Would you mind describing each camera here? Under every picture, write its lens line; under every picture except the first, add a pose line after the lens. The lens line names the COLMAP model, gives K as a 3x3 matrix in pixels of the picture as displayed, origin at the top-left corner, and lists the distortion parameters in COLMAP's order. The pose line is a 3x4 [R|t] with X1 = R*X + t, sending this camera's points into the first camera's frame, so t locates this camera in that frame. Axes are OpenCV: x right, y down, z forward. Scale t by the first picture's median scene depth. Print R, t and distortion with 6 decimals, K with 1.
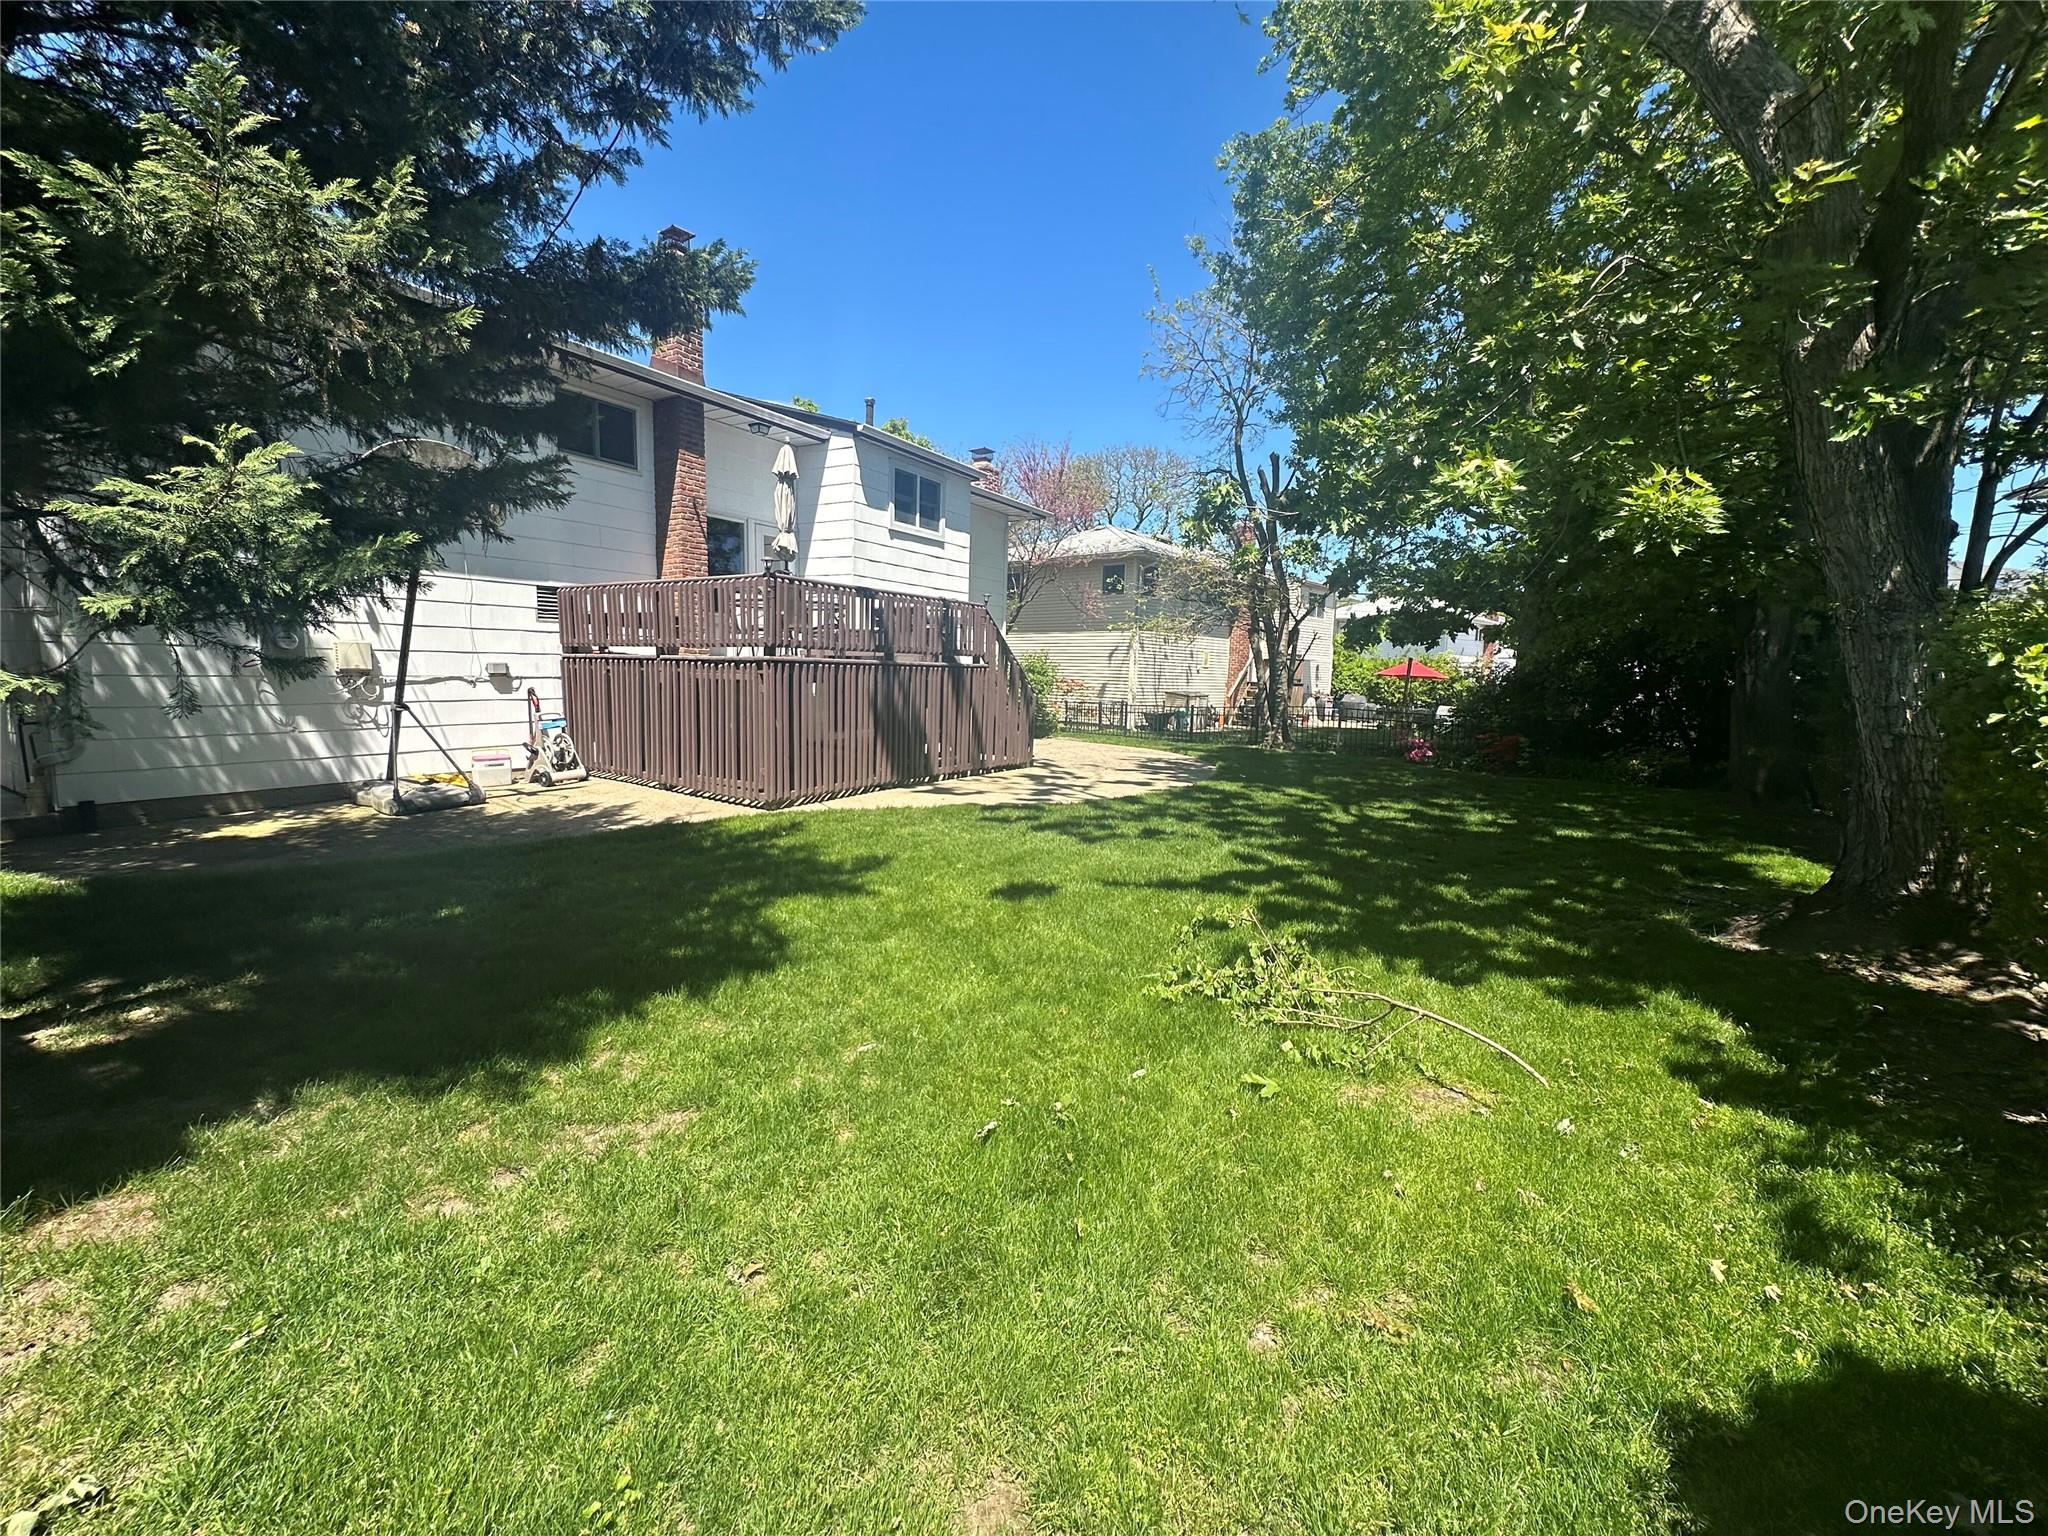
lens RADIAL K [[829.7, 0, 1024.0], [0, 829.7, 768.0], [0, 0, 1]] dist [-0.000460, 0.000008]
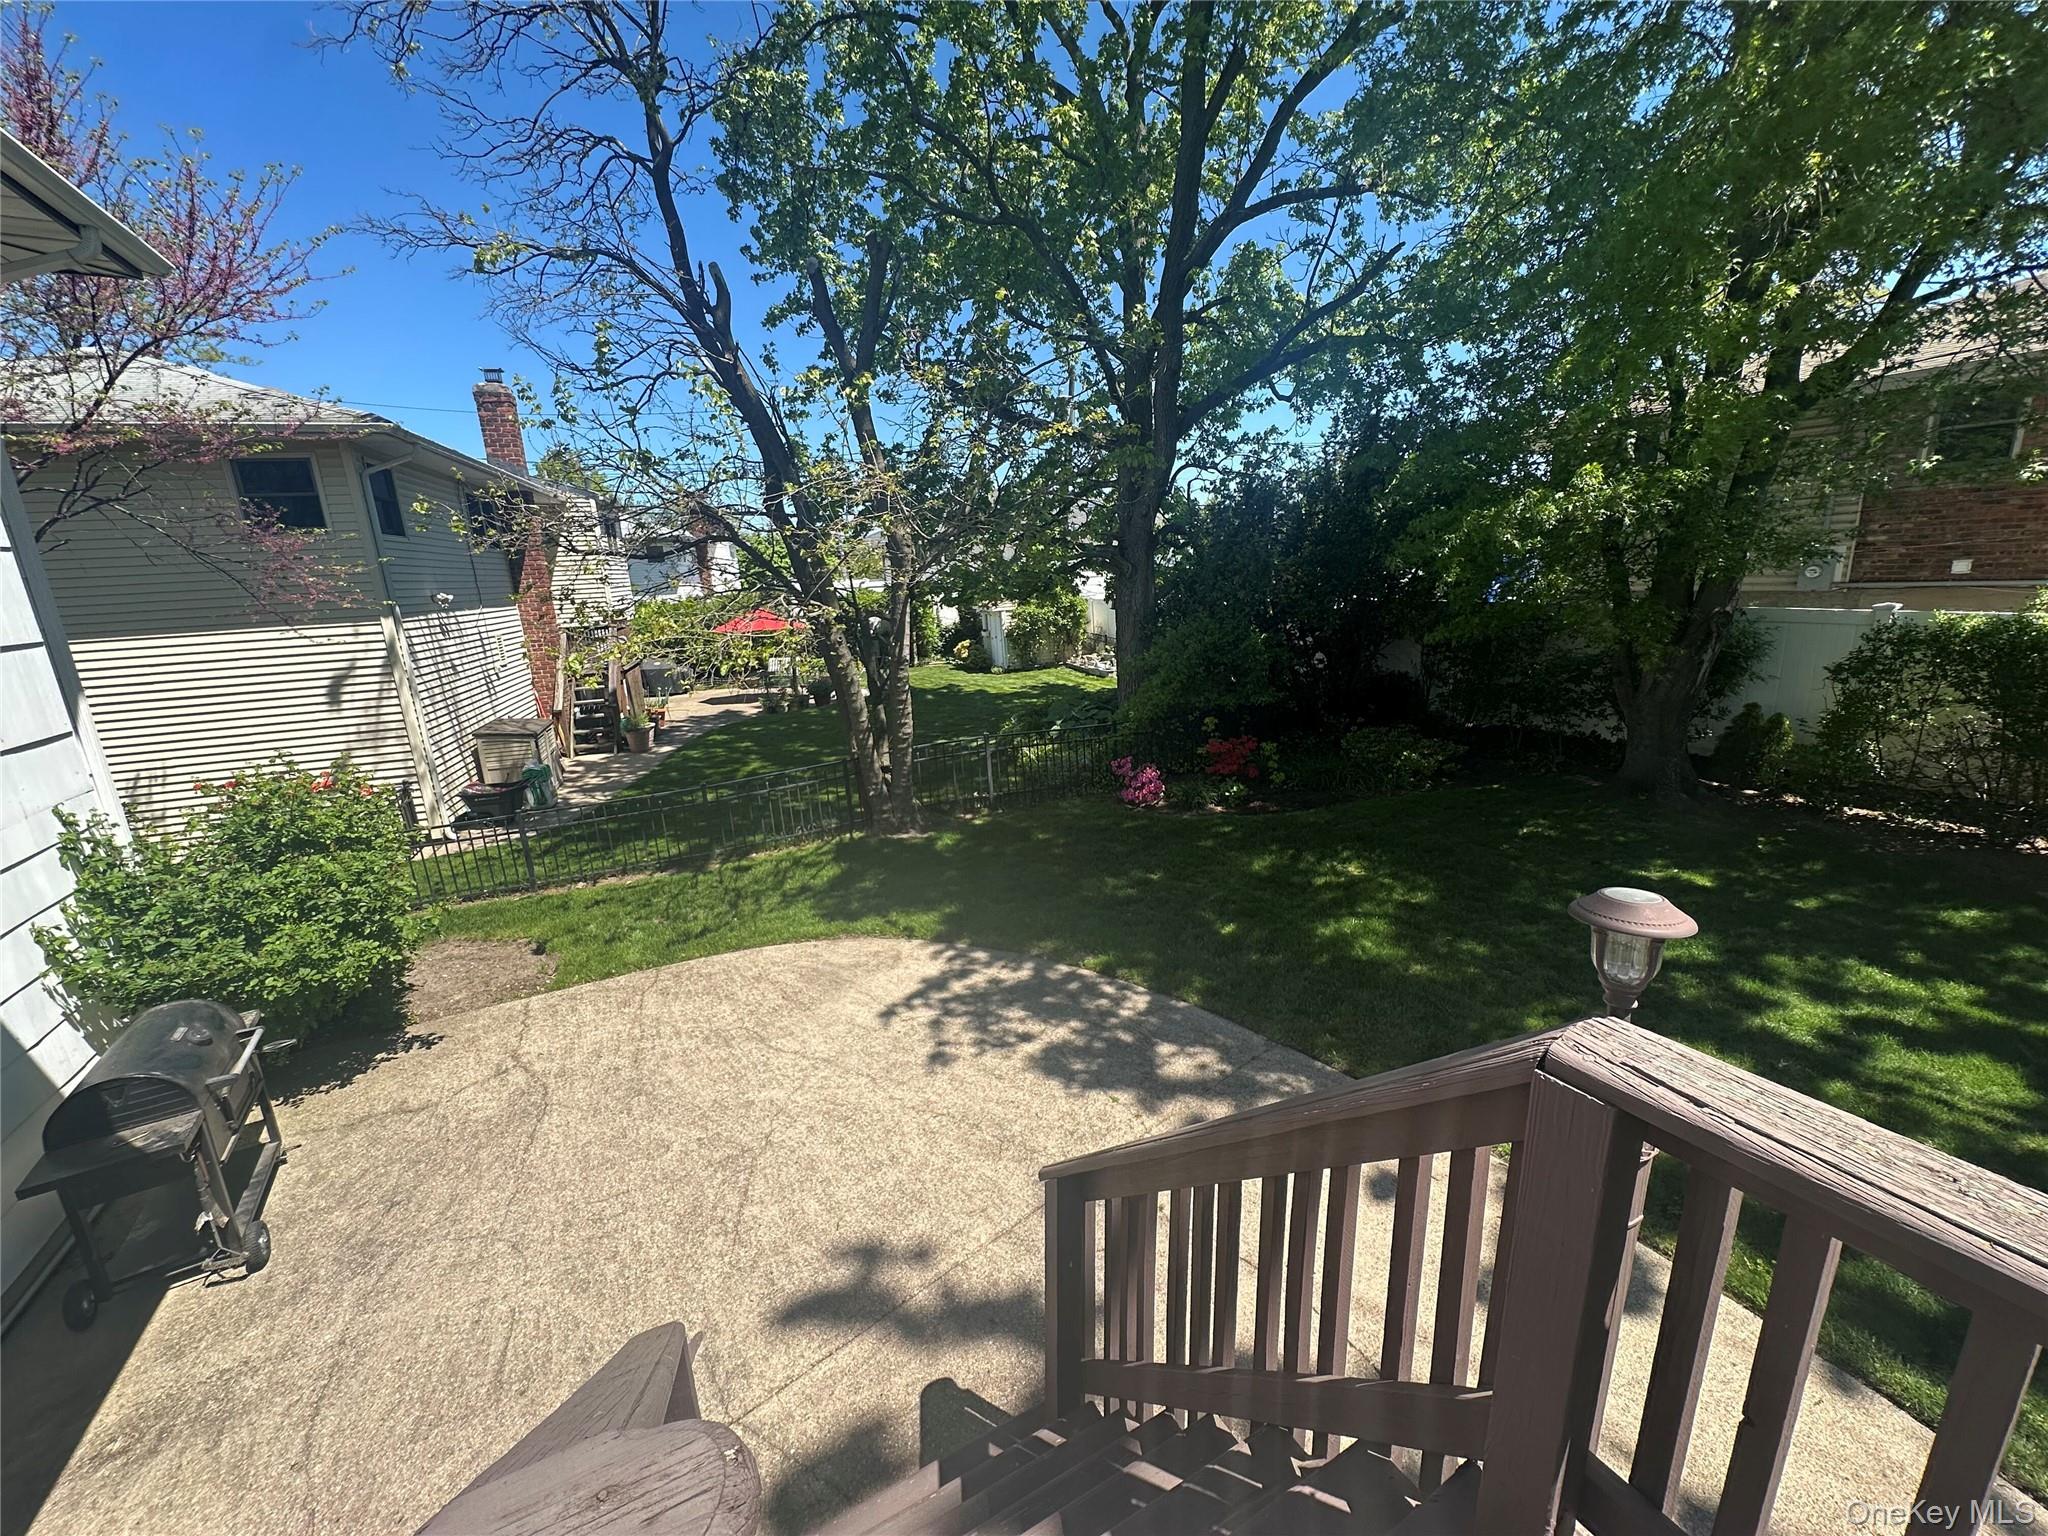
lens RADIAL K [[814.6, 0, 1027.5], [0, 814.6, 769.4], [0, 0, 1]] dist [-0.000802, 0.000277]
pose [[0.497900, -0.257309, 0.828183, -0.283746], [0.164978, 0.965634, 0.200830, -0.485808], [-0.851397, 0.036639, 0.523240, 1.978173]]
